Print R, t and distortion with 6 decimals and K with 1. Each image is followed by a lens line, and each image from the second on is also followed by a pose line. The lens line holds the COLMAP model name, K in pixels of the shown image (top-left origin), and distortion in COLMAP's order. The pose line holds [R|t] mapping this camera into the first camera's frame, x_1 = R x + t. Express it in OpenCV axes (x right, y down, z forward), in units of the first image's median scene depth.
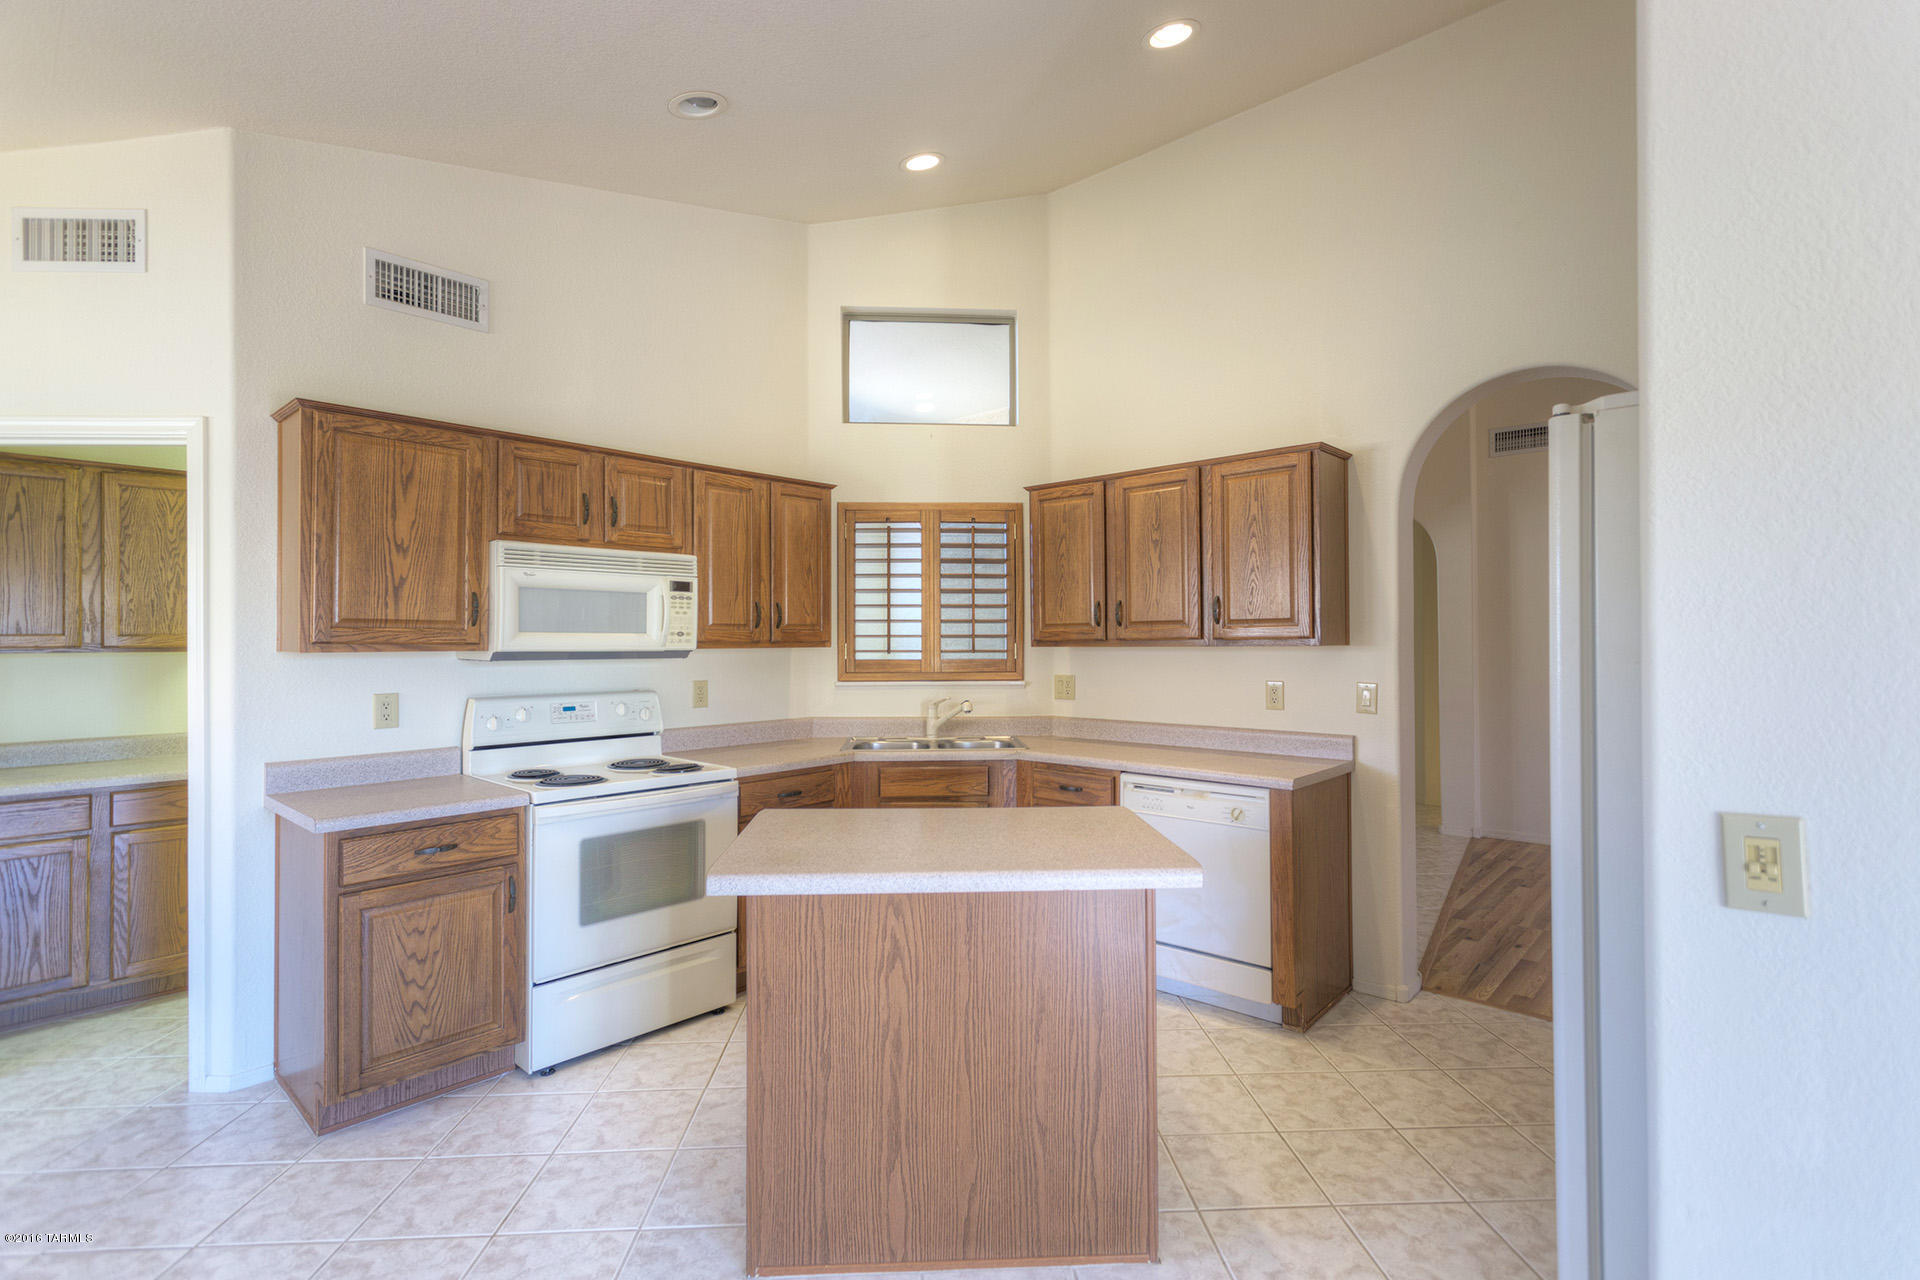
lens RADIAL K [[903.3, 0, 948.9], [0, 903.3, 630.6], [0, 0, 1]] dist [0.006924, 0.001469]
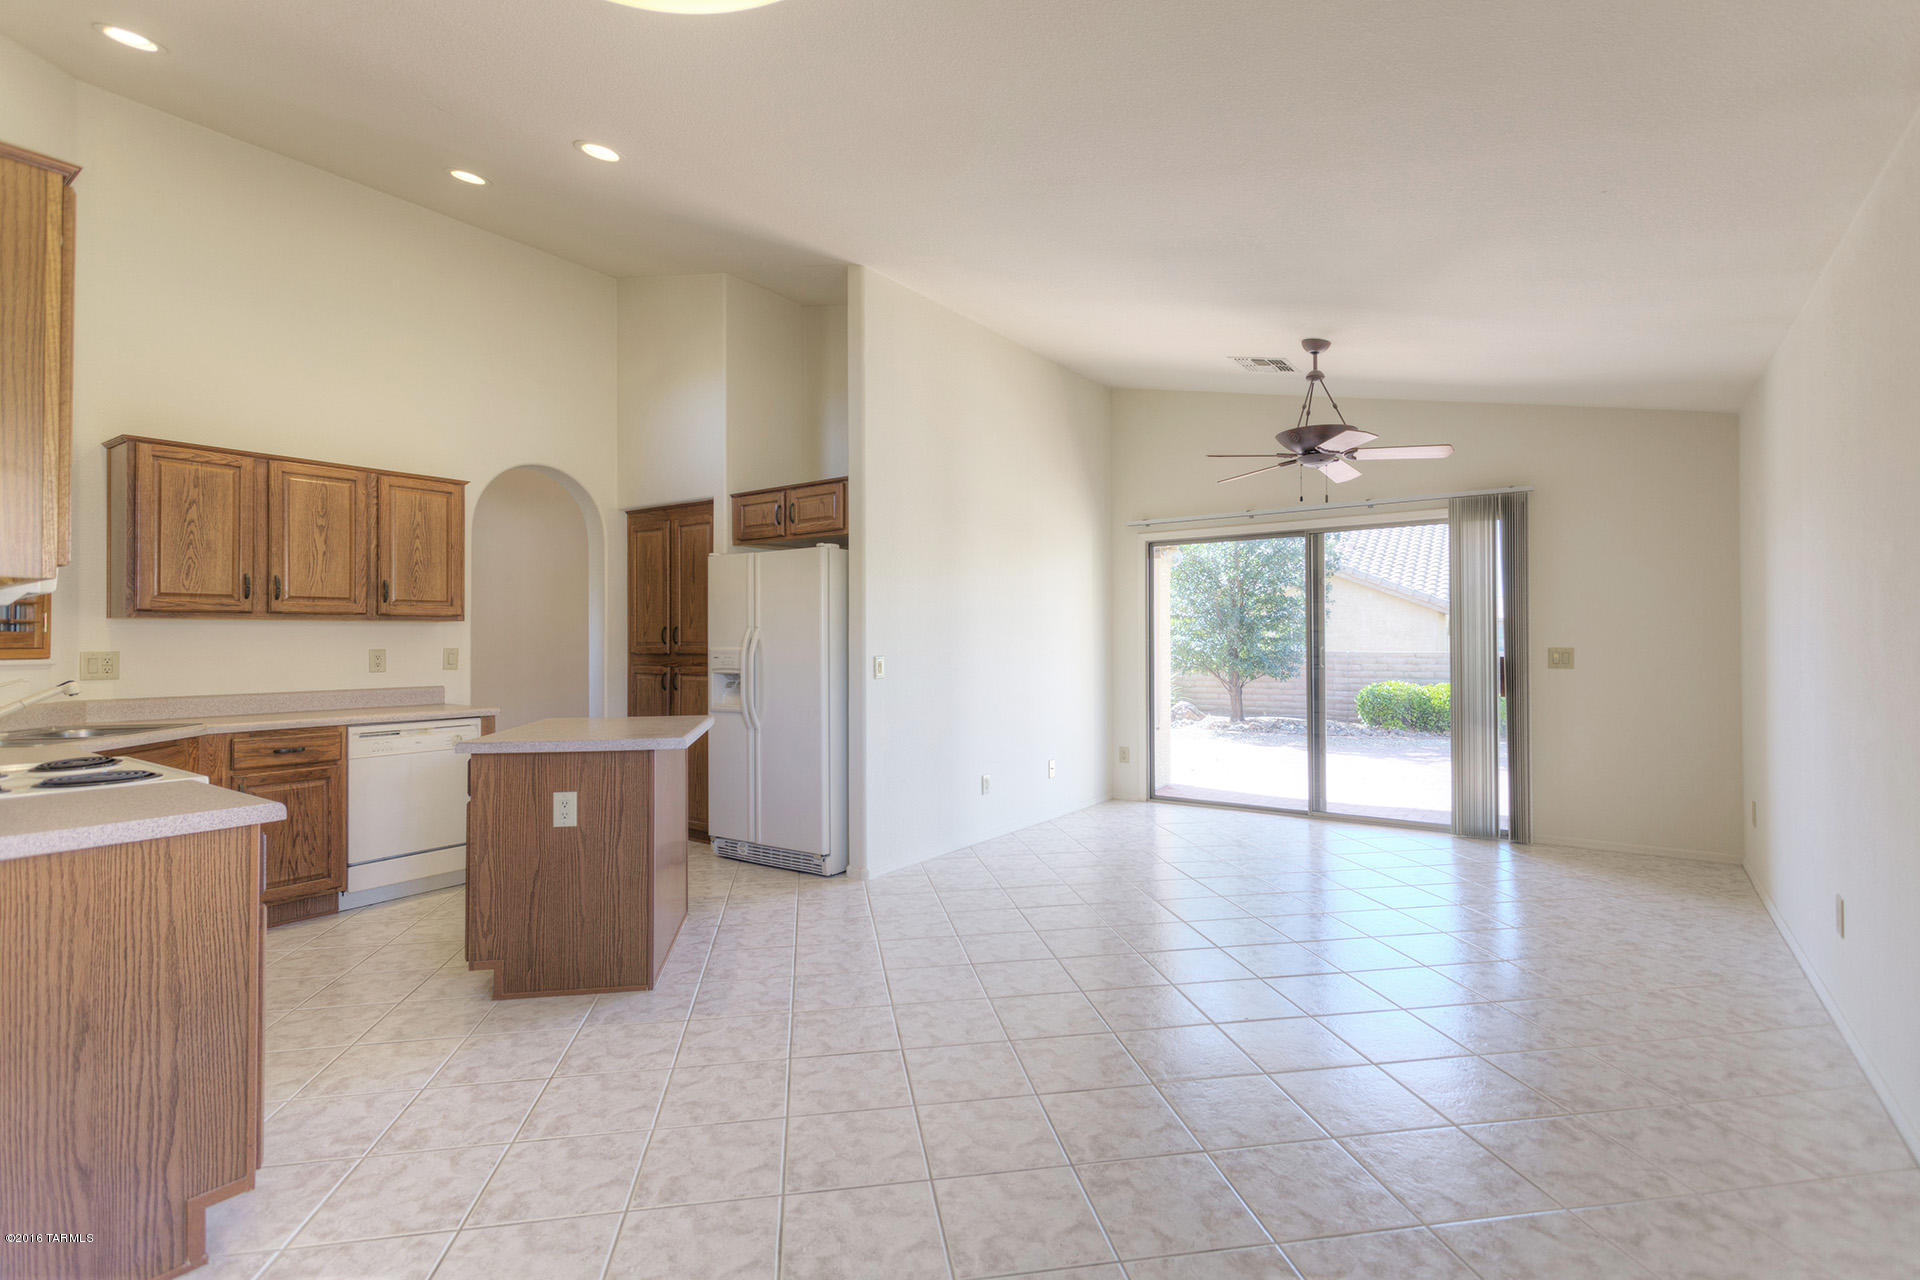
lens RADIAL K [[903.3, 0, 959.9], [0, 903.3, 631.2], [0, 0, 1]] dist [0.006924, 0.001469]
pose [[-0.113209, 0.016947, 0.993427, -1.079559], [-0.003722, 0.999840, -0.017480, 0.053908], [-0.993564, -0.005677, -0.113128, 0.362596]]
